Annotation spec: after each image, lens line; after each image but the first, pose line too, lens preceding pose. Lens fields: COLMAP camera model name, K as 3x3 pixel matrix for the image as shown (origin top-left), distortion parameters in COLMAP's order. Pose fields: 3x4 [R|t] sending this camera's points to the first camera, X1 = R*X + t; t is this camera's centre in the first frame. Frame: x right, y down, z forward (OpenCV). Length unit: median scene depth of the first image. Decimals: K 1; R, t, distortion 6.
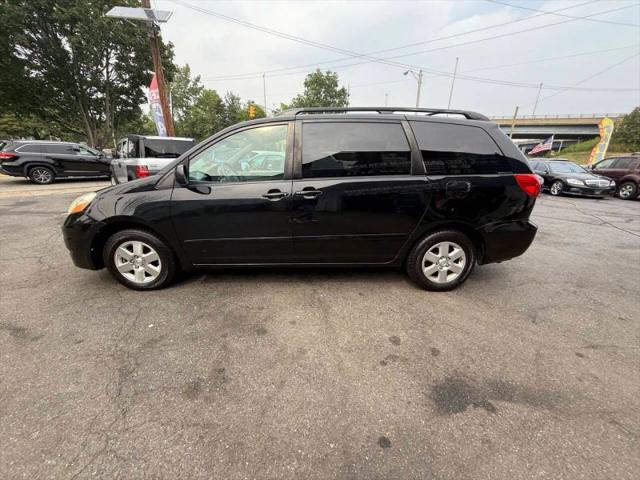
lens RADIAL K [[253.2, 0, 318.2], [0, 253.2, 242.7], [0, 0, 1]] dist [0.000845, -0.000236]
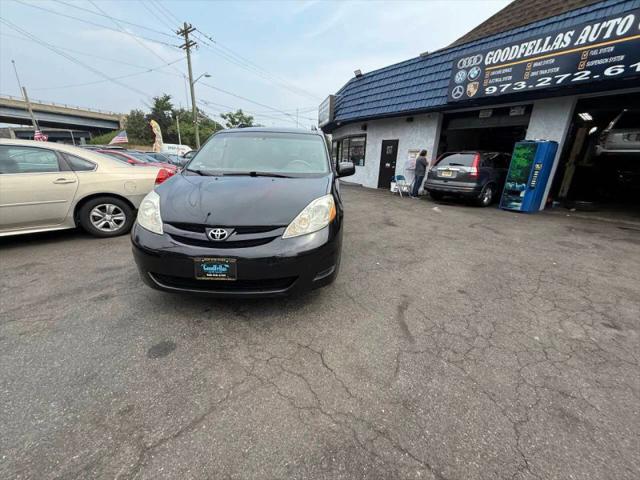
lens RADIAL K [[253.2, 0, 317.7], [0, 253.2, 243.2], [0, 0, 1]] dist [0.000845, -0.000236]
pose [[0.071103, -0.333142, 0.940192, -1.684795], [0.299356, 0.906254, 0.298478, -0.296933], [-0.951488, 0.260230, 0.164165, 0.837332]]
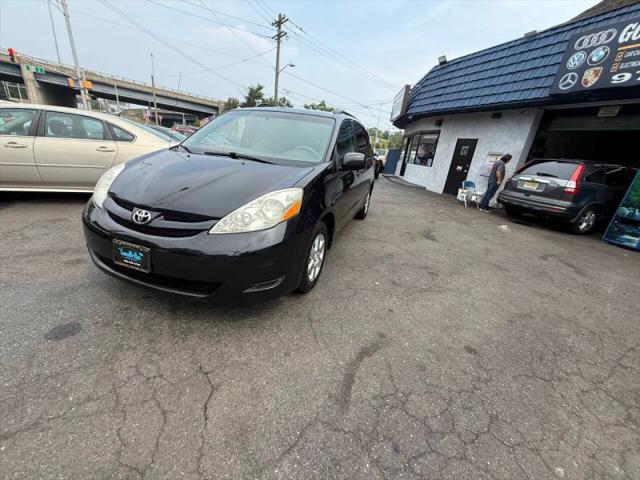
lens RADIAL K [[253.2, 0, 317.5], [0, 253.2, 242.9], [0, 0, 1]] dist [0.000845, -0.000236]
pose [[0.352539, -0.313654, 0.881667, -1.436345], [0.207930, 0.944860, 0.252993, -0.196408], [-0.912404, 0.094135, 0.398318, 0.585482]]
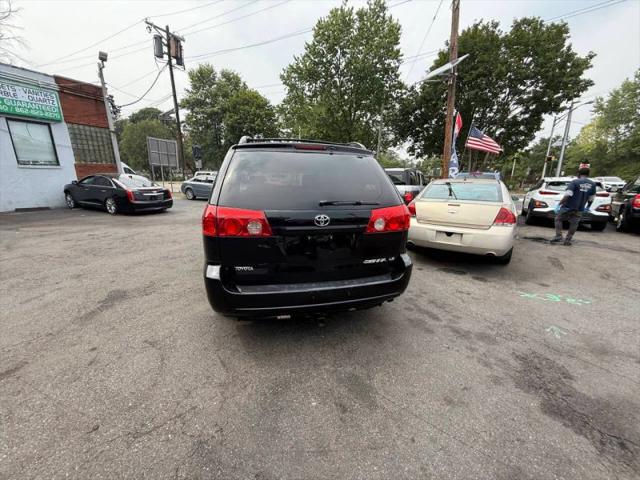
lens RADIAL K [[253.2, 0, 319.4], [0, 253.2, 245.4], [0, 0, 1]] dist [0.000845, -0.000236]
pose [[0.214956, 0.236702, -0.947505, 1.566771], [-0.324347, 0.932419, 0.159351, -0.361317], [0.921191, 0.273067, 0.277203, 1.050967]]
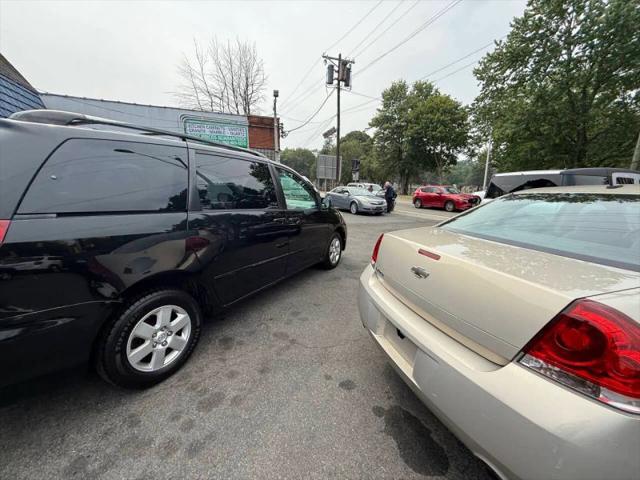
lens RADIAL K [[253.2, 0, 318.0], [0, 253.2, 245.6], [0, 0, 1]] dist [0.000845, -0.000236]
pose [[-0.485138, 0.168388, -0.858071, 0.811975], [-0.311365, 0.883703, 0.349458, -0.736797], [0.817125, 0.436709, -0.376288, 2.142344]]
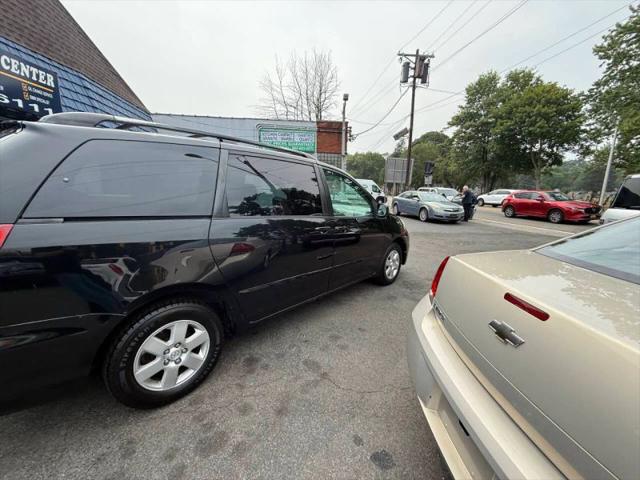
lens RADIAL K [[253.2, 0, 317.7], [0, 253.2, 244.6], [0, 0, 1]] dist [0.000845, -0.000236]
pose [[-0.695541, 0.116386, -0.708997, 0.638793], [-0.268026, 0.873530, 0.406334, -0.732011], [0.666622, 0.472651, -0.576382, 2.115171]]
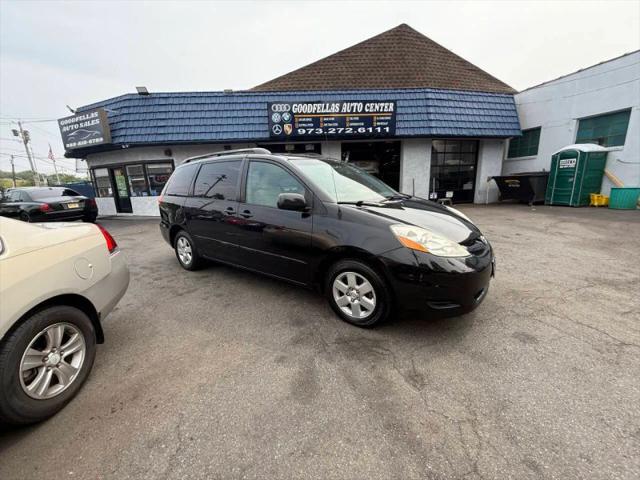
lens RADIAL K [[253.2, 0, 317.2], [0, 253.2, 242.9], [0, 0, 1]] dist [0.000845, -0.000236]
pose [[-0.788645, -0.133960, 0.600079, -1.098186], [0.221031, 0.848963, 0.480008, -0.754240], [-0.573746, 0.511192, -0.639921, 2.156058]]
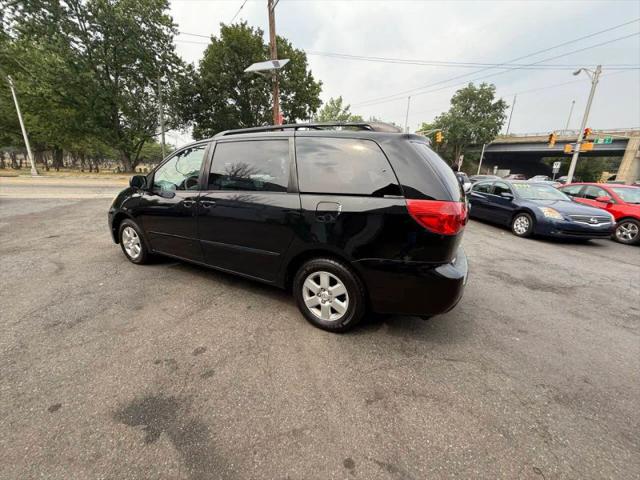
lens RADIAL K [[253.2, 0, 318.8], [0, 253.2, 243.6], [0, 0, 1]] dist [0.000845, -0.000236]
pose [[0.868498, 0.149148, -0.472723, 0.837169], [-0.180762, 0.983284, -0.021866, -0.072039], [0.461559, 0.104441, 0.880940, 0.216114]]
